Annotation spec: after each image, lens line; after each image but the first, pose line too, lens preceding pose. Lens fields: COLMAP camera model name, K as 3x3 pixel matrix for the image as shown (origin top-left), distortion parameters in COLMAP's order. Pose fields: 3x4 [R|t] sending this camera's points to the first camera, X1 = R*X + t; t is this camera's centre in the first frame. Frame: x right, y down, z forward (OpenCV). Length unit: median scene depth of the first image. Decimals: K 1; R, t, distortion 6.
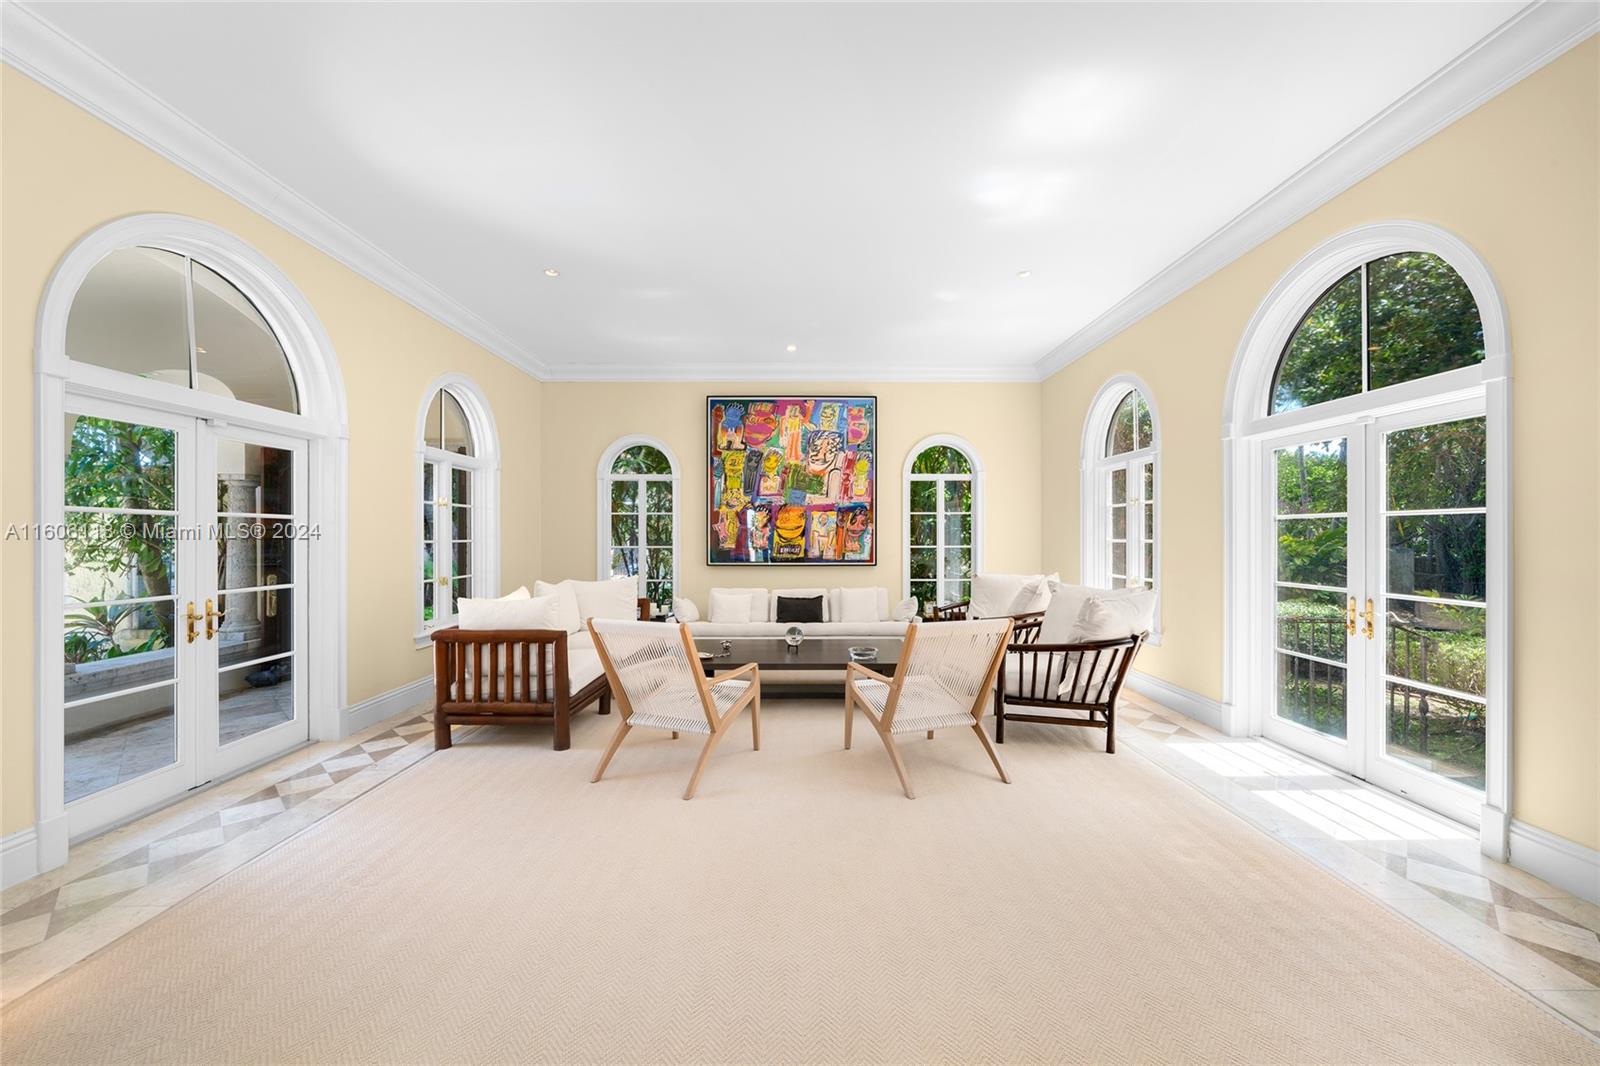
lens RADIAL K [[624.8, 0, 800.0], [0, 624.8, 533.0], [0, 0, 1]] dist [0.002126, -0.000113]
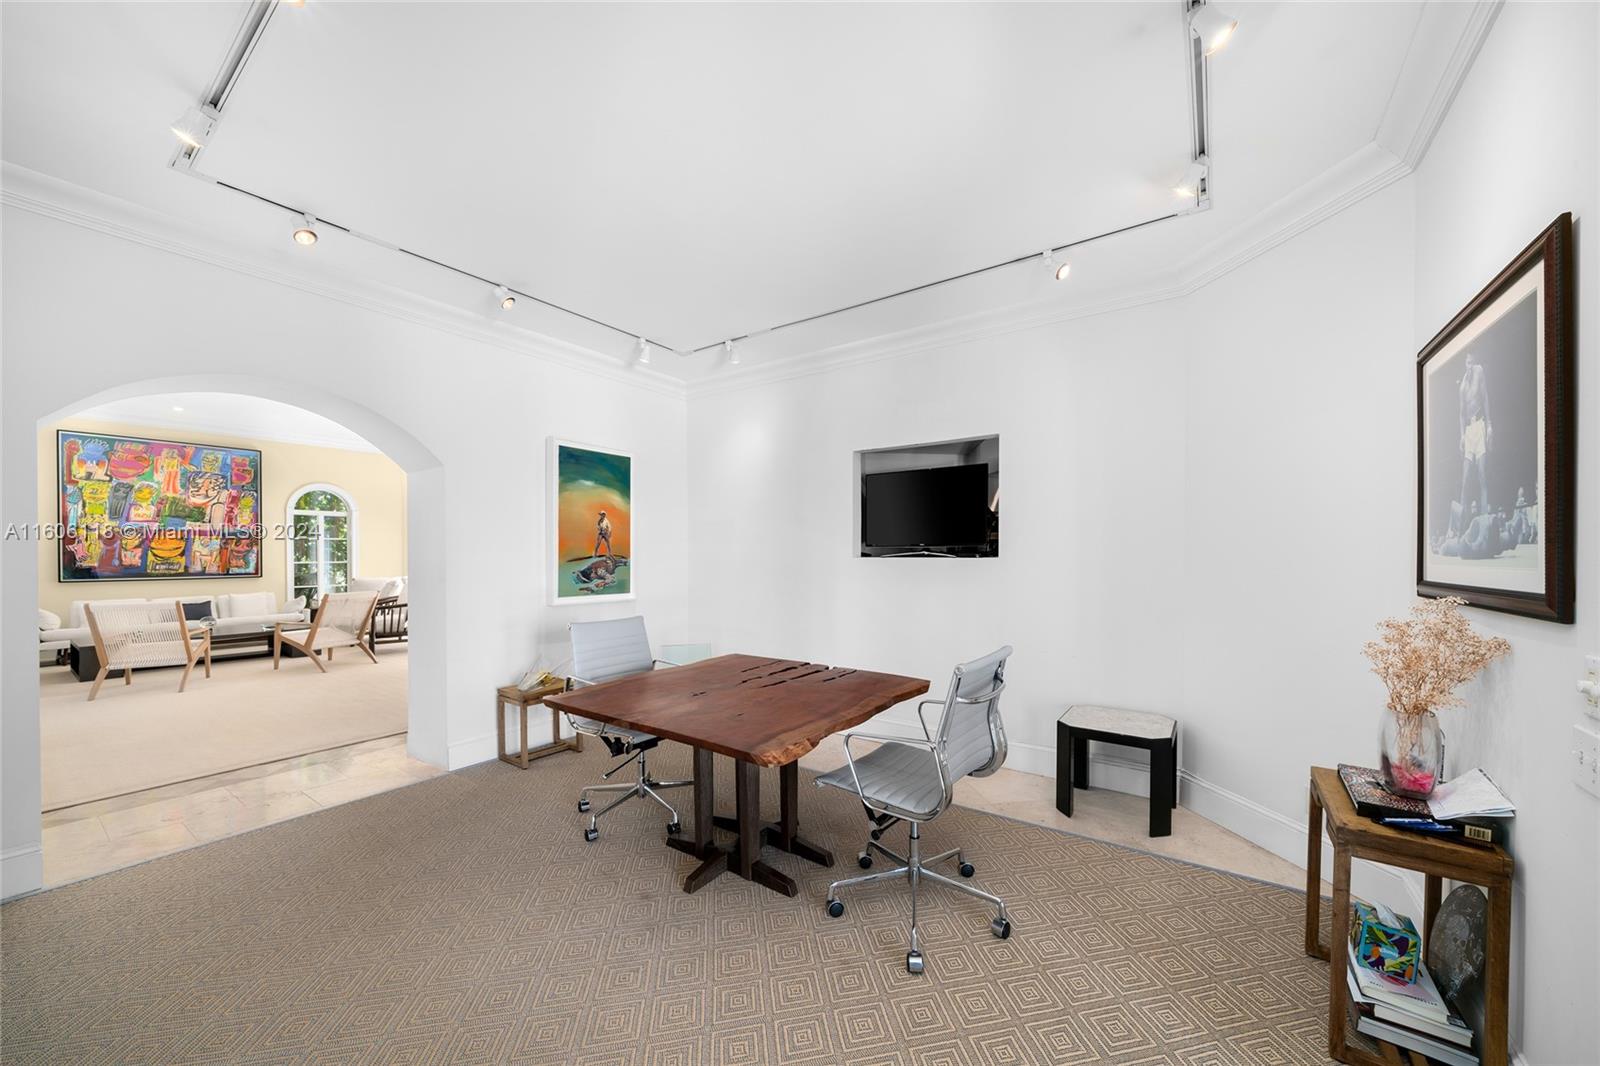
lens RADIAL K [[586.5, 0, 800.6], [0, 586.5, 553.4], [0, 0, 1]] dist [0.000777, -0.000043]
pose [[0.582117, -0.003772, 0.813096, -0.228788], [0.001046, 0.999992, 0.003890, -0.002181], [-0.813104, -0.001414, 0.582116, -0.676684]]
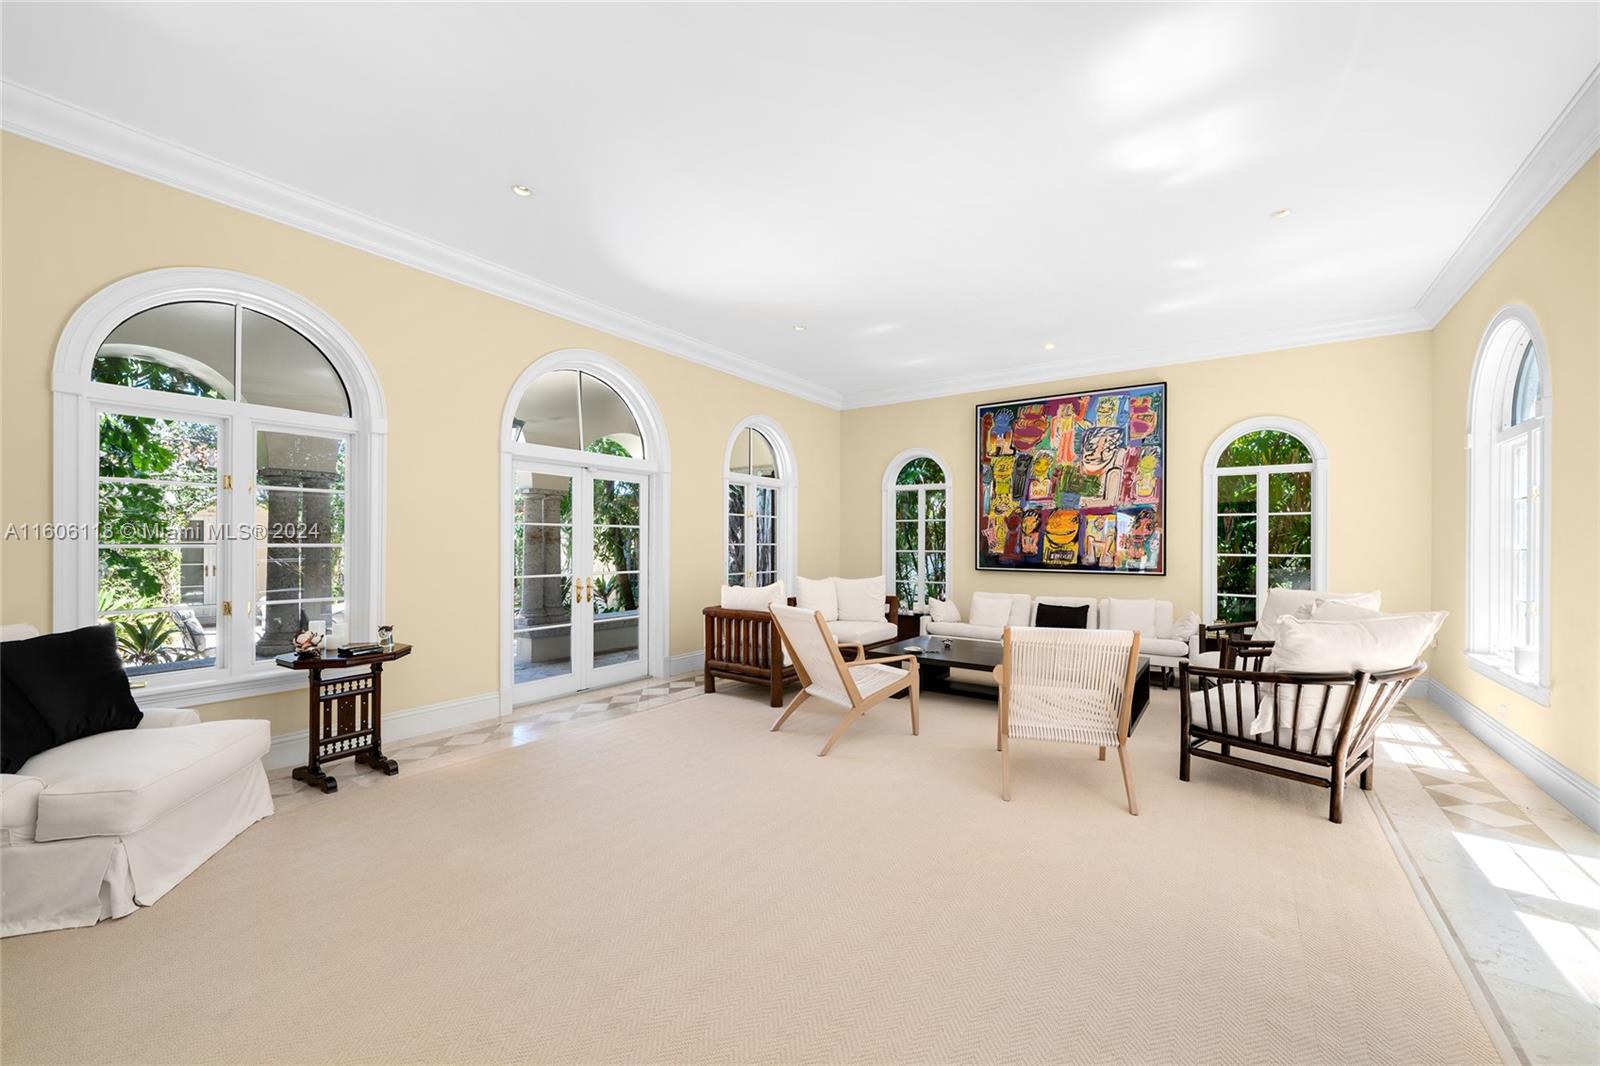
lens RADIAL K [[624.8, 0, 800.0], [0, 624.8, 533.0], [0, 0, 1]] dist [0.002126, -0.000113]
pose [[0.815822, -0.004136, -0.578288, 0.209848], [-0.001604, 0.999954, -0.009415, 0.001563], [0.578301, 0.008608, 0.815778, -0.008950]]
